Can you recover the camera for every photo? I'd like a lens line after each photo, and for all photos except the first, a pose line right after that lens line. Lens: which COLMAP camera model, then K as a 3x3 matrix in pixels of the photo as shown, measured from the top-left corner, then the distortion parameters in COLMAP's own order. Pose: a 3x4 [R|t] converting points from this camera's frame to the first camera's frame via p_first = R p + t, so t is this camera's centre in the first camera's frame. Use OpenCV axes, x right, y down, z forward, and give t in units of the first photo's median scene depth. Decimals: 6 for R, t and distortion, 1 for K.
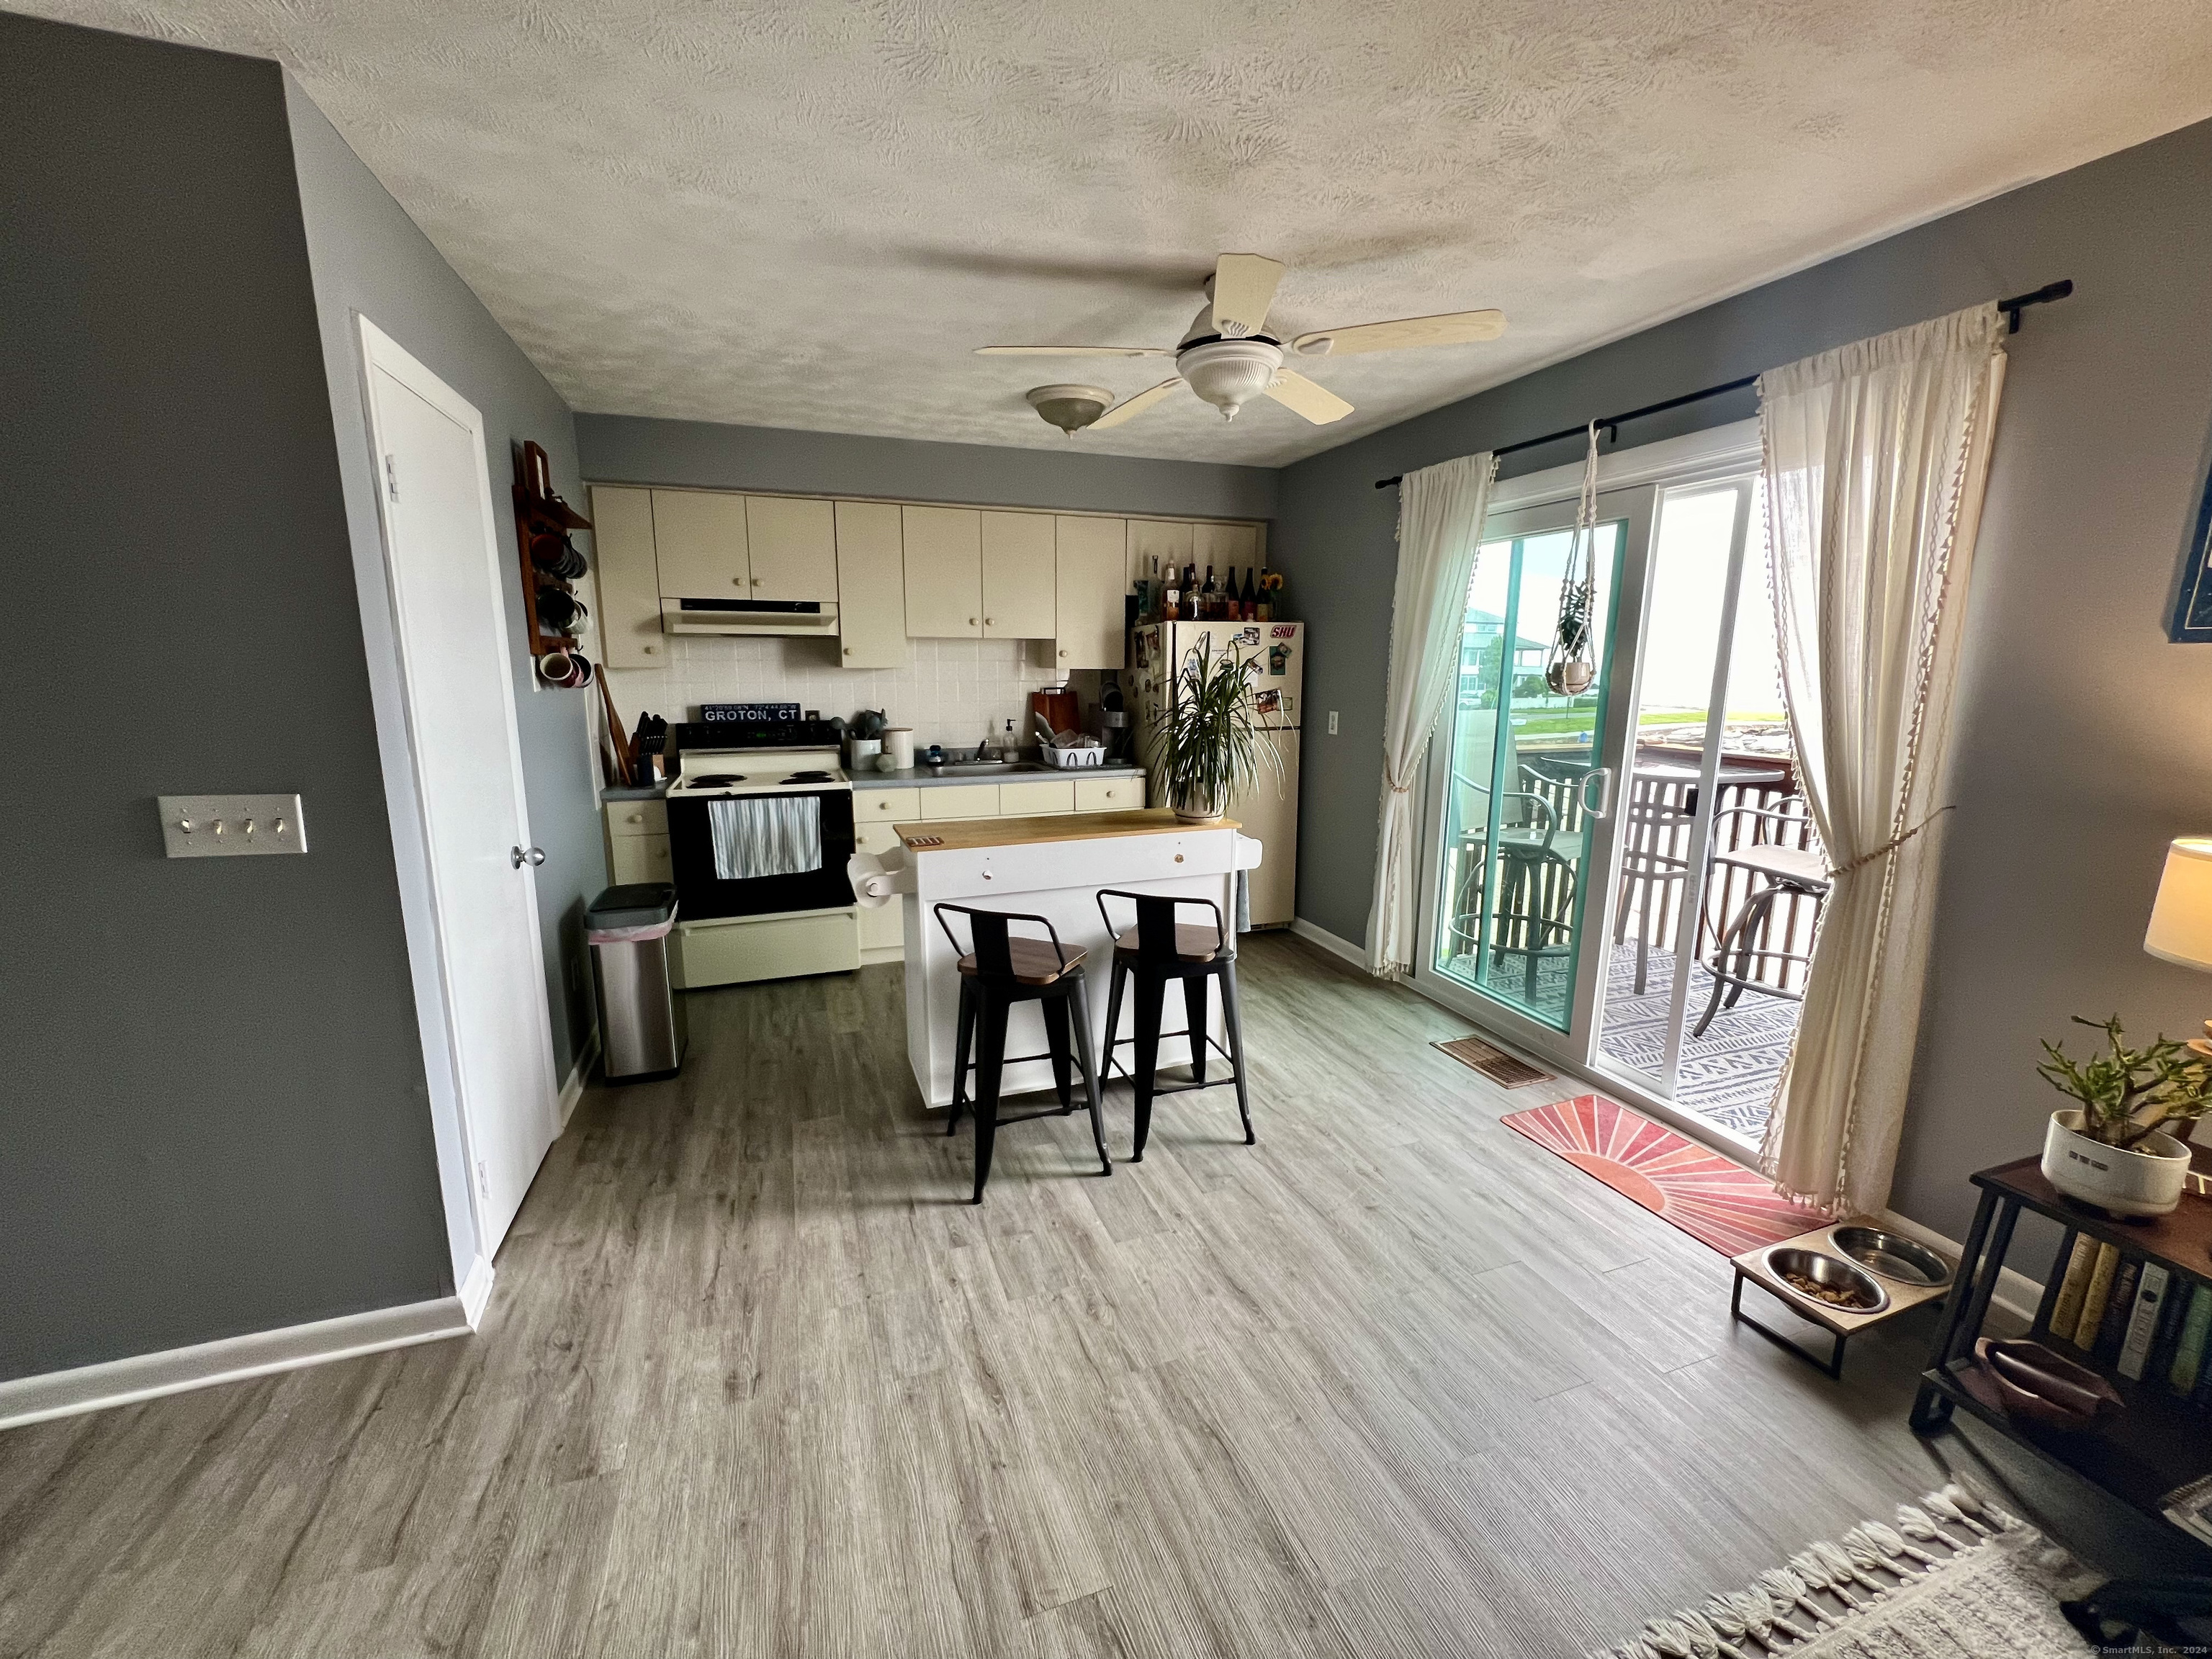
lens RADIAL K [[878.5, 0, 1113.0], [0, 878.5, 826.4], [0, 0, 1]] dist [-0.002010, -0.000419]
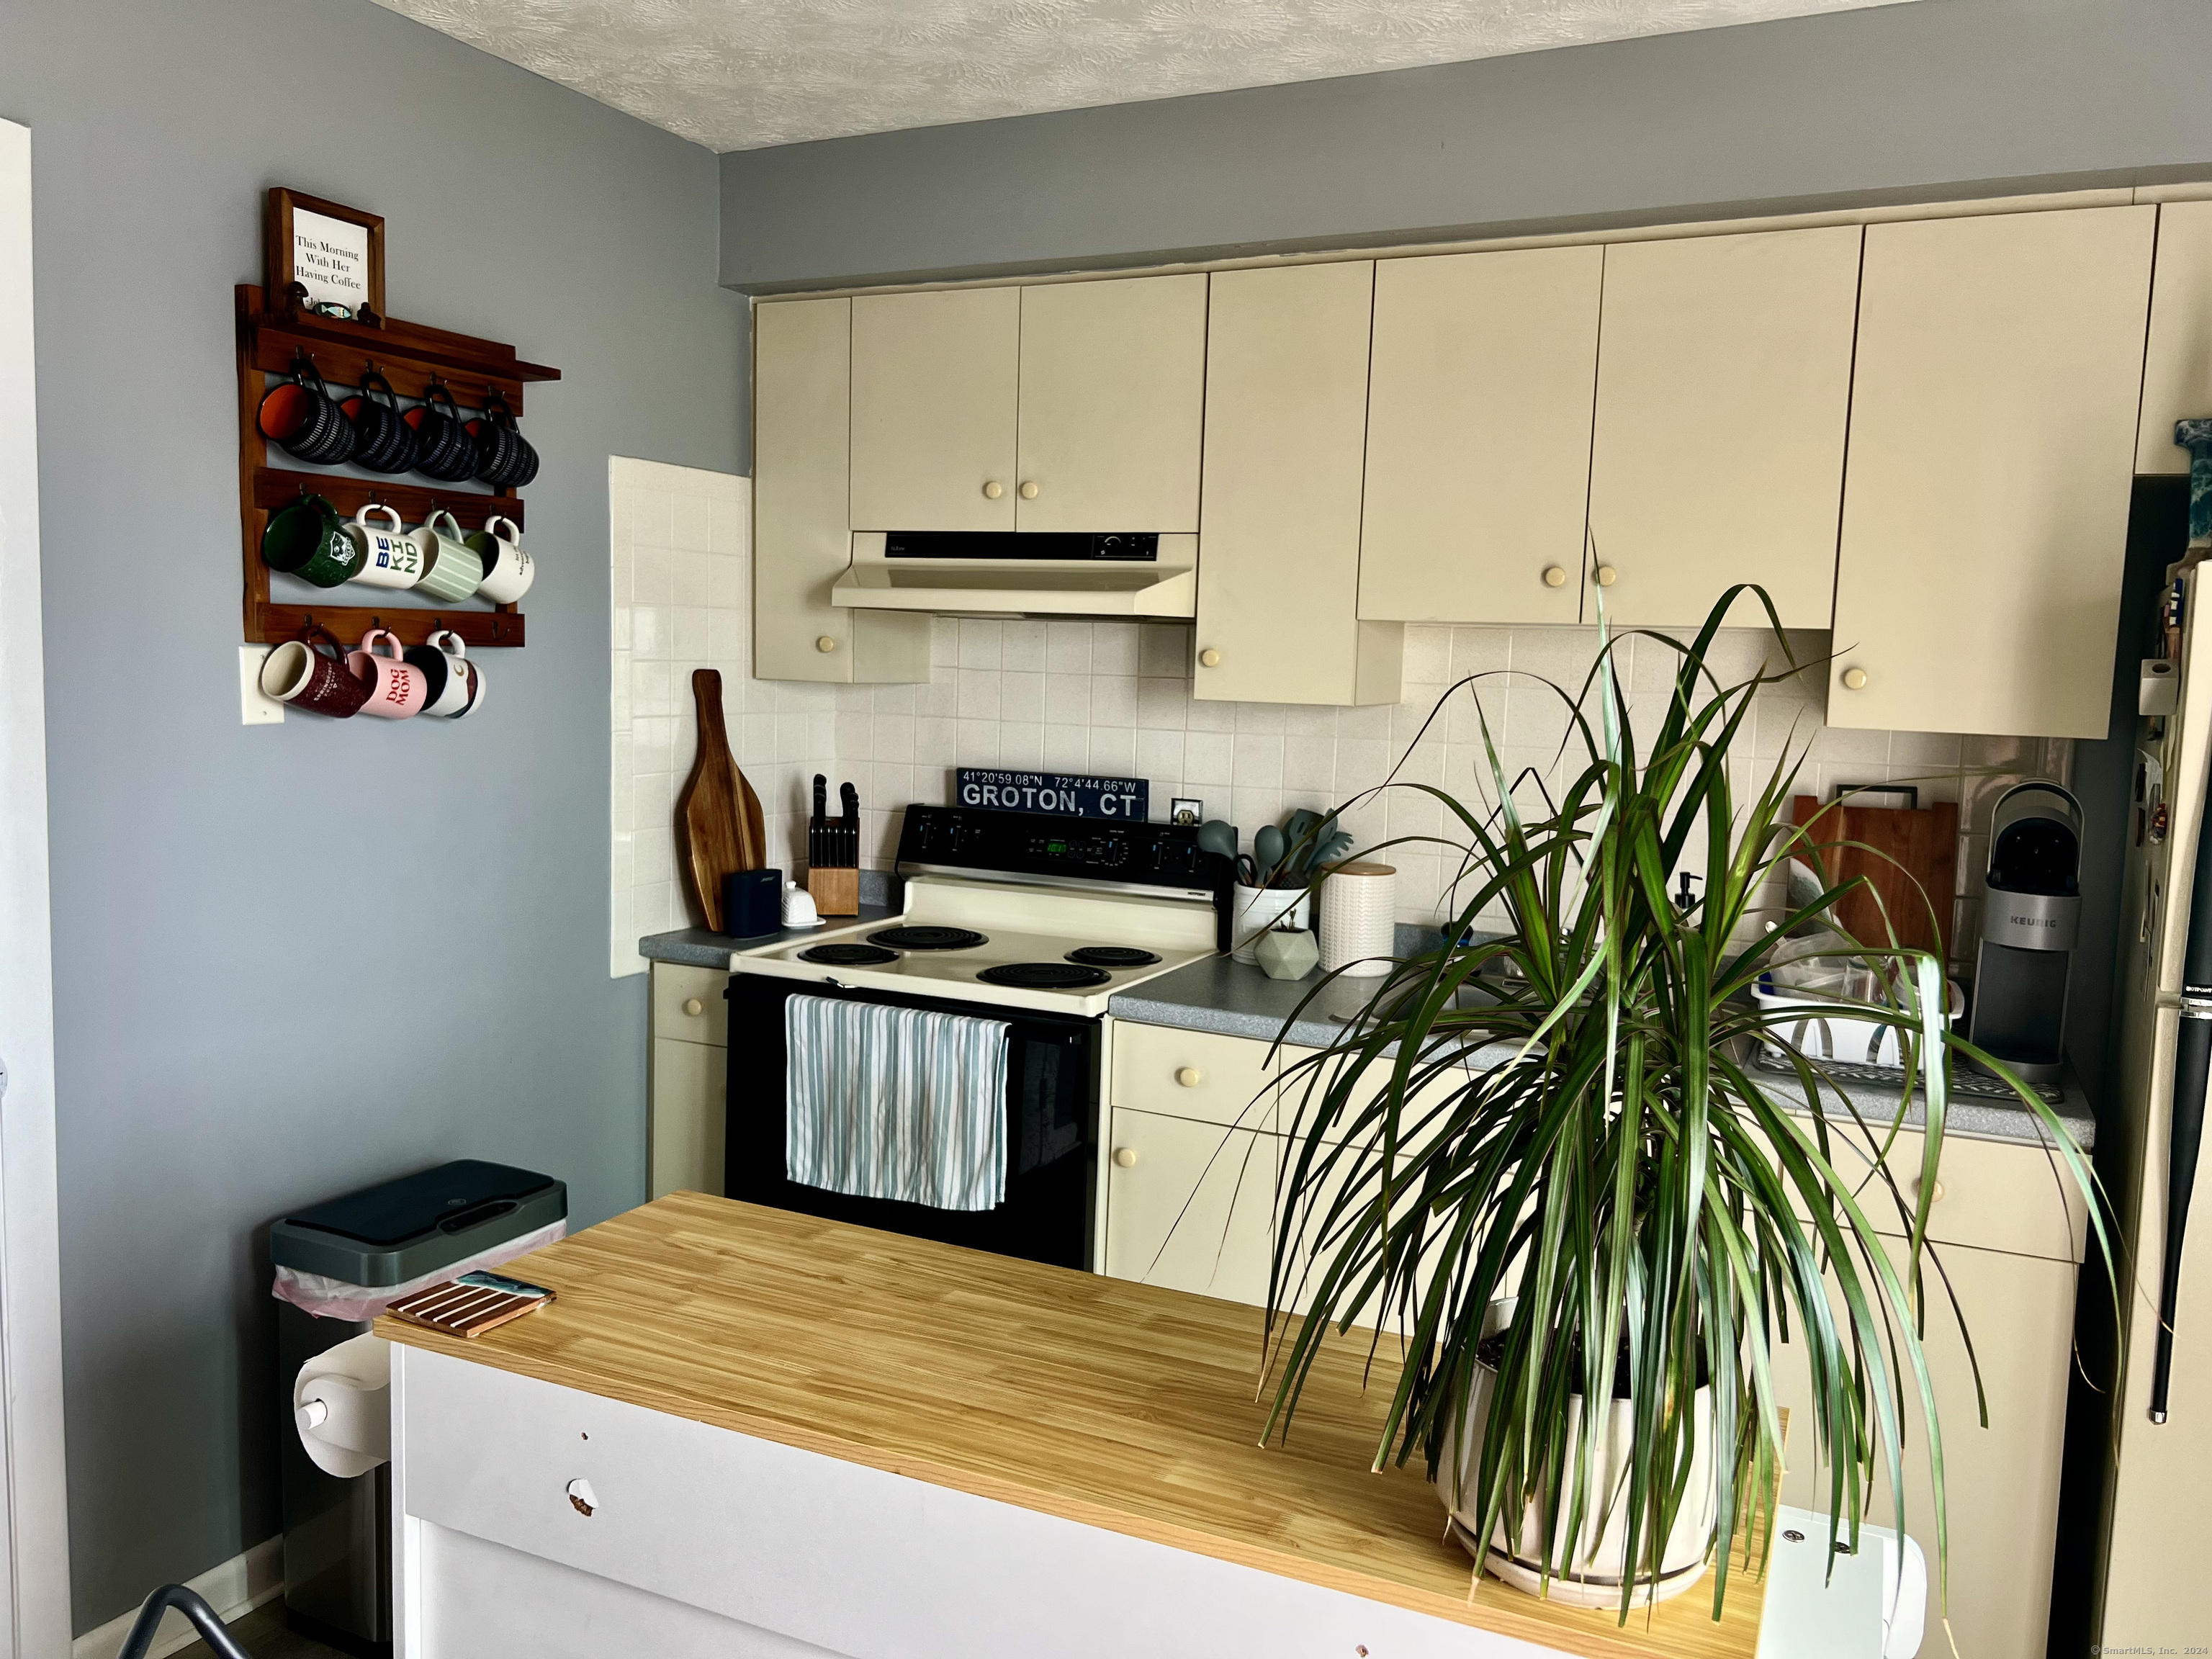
lens RADIAL K [[1665.5, 0, 1111.0], [0, 1665.5, 834.0], [0, 0, 1]] dist [0.032574, -0.038211]
pose [[0.700639, 0.094915, -0.707175, 0.194709], [-0.160498, 0.986678, -0.026585, -0.098564], [0.695230, 0.132127, 0.706539, 0.477431]]
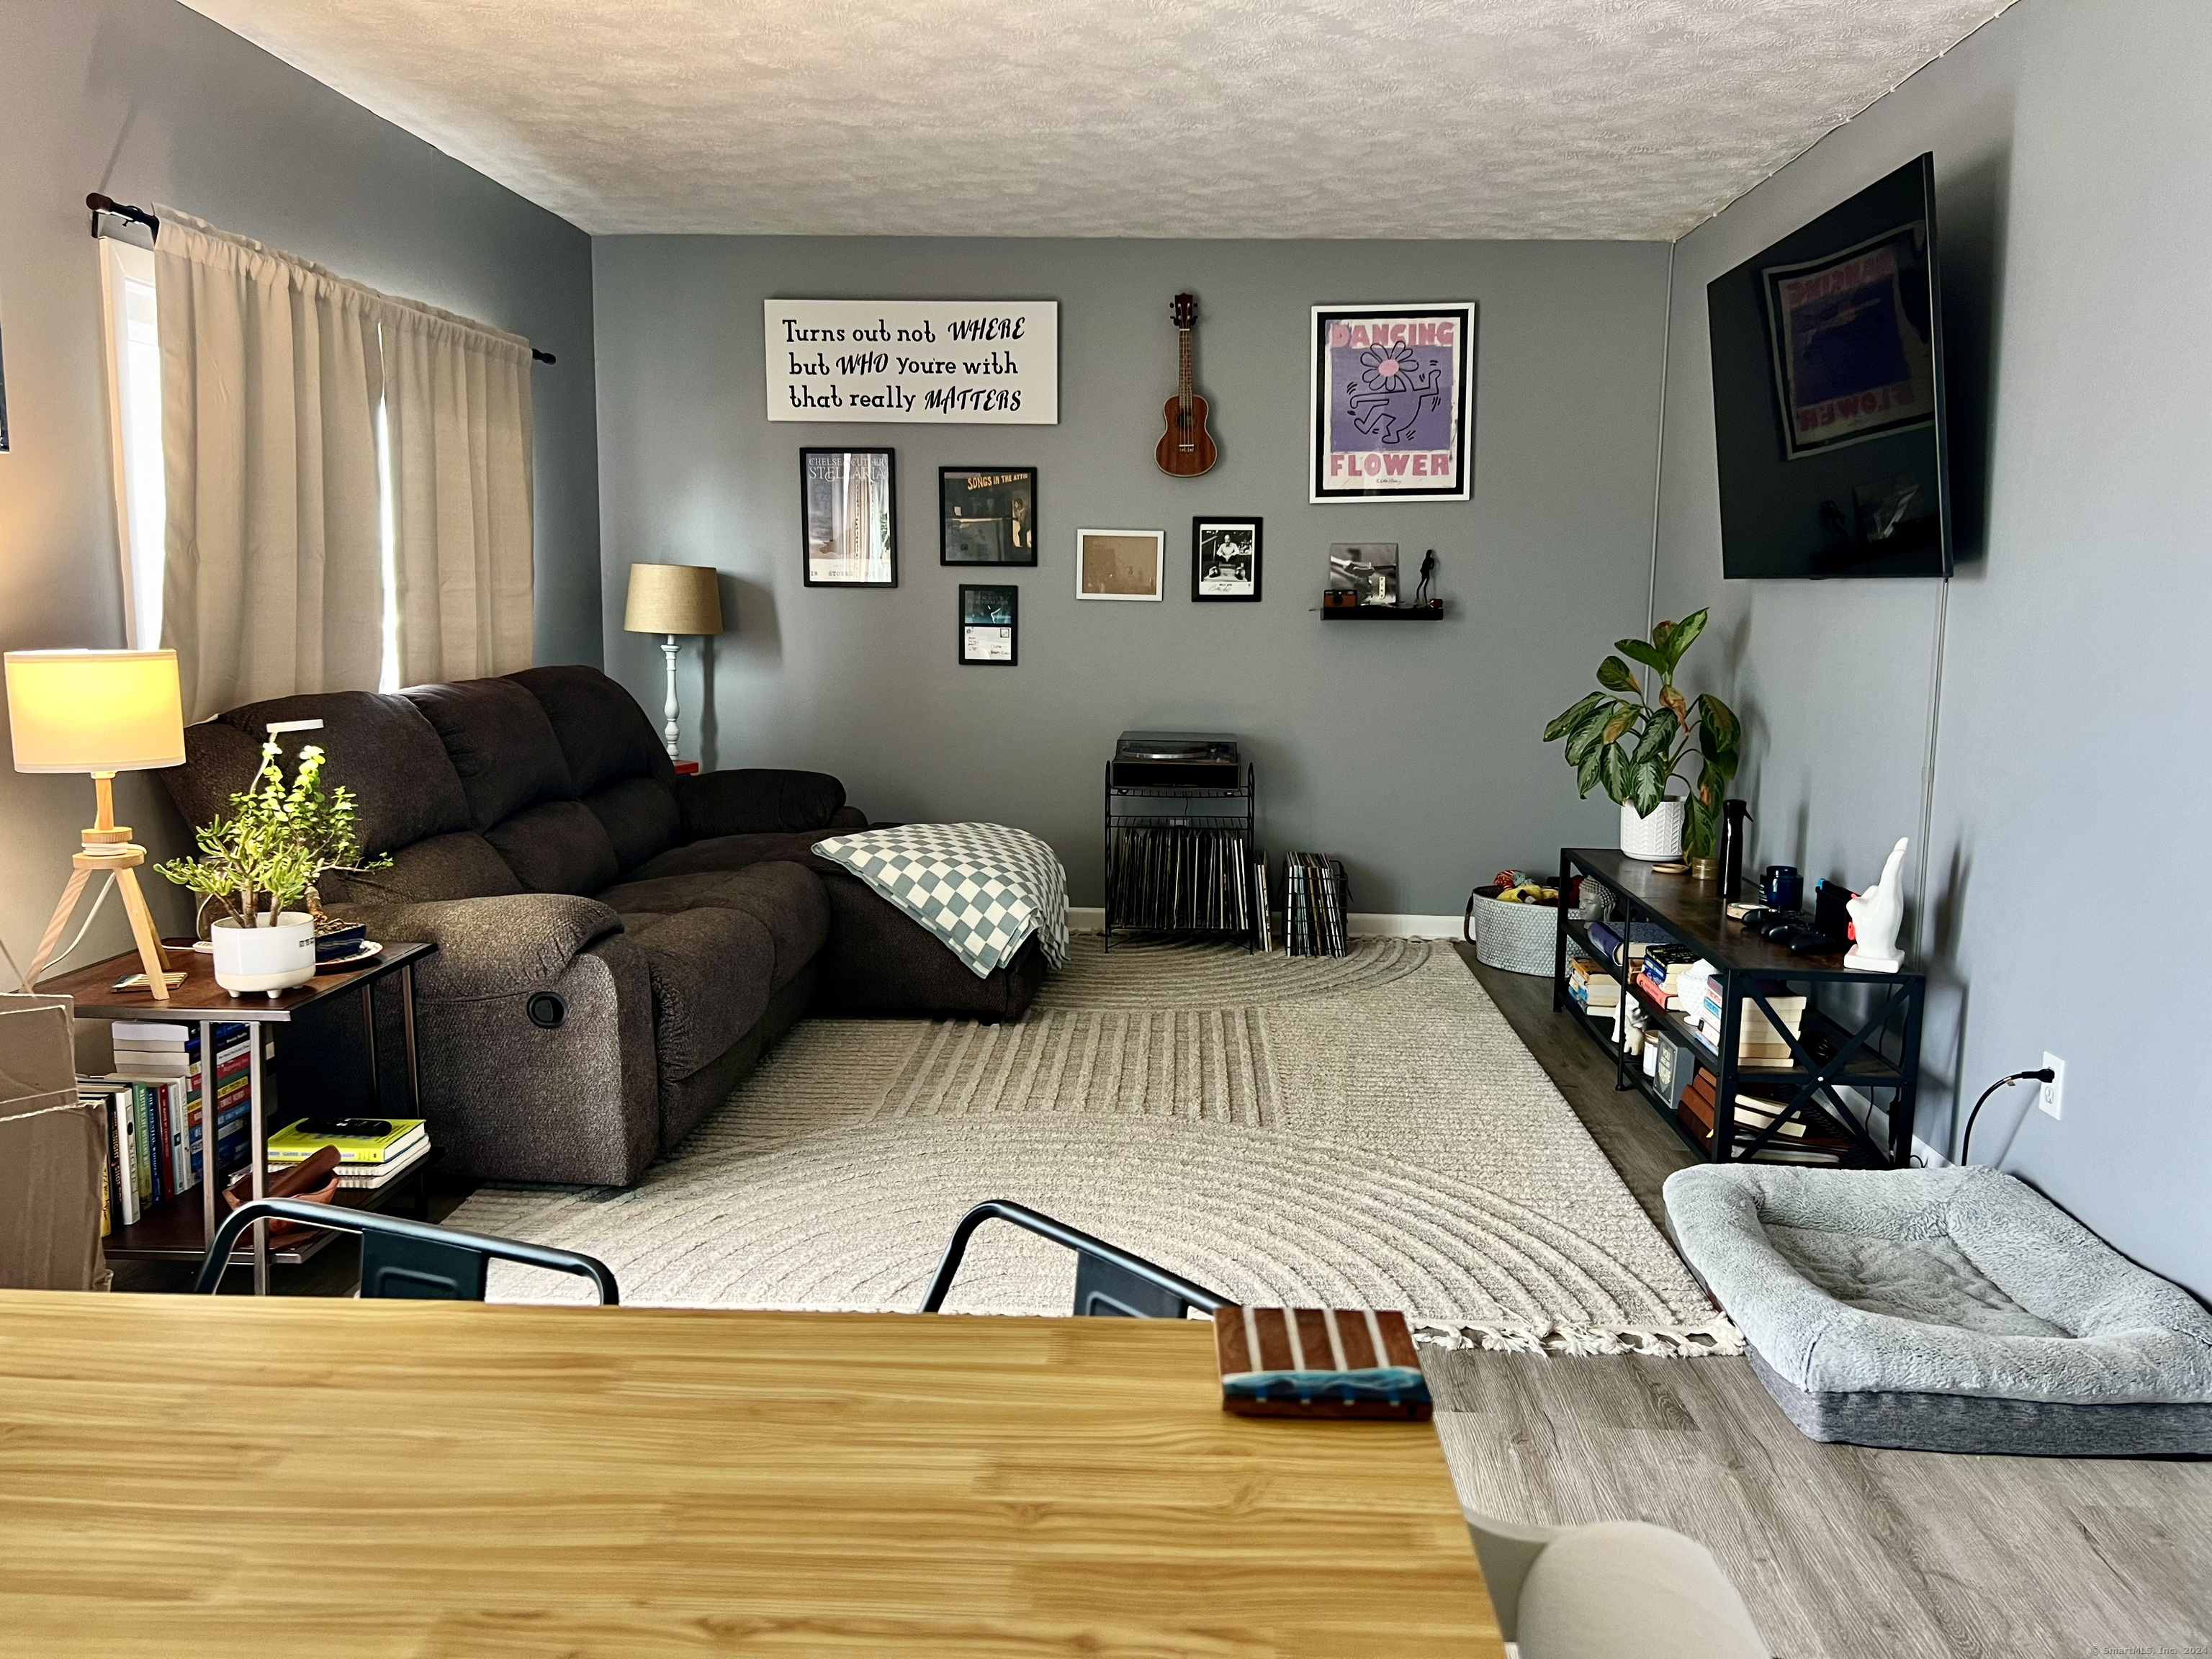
lens RADIAL K [[1665.5, 0, 1119.4], [0, 1665.5, 805.5], [0, 0, 1]] dist [0.032574, -0.038211]
pose [[-0.922442, -0.061120, 0.381269, -0.195071], [0.054251, 0.957086, 0.284682, -0.110990], [-0.382306, 0.283287, -0.879540, 0.815085]]
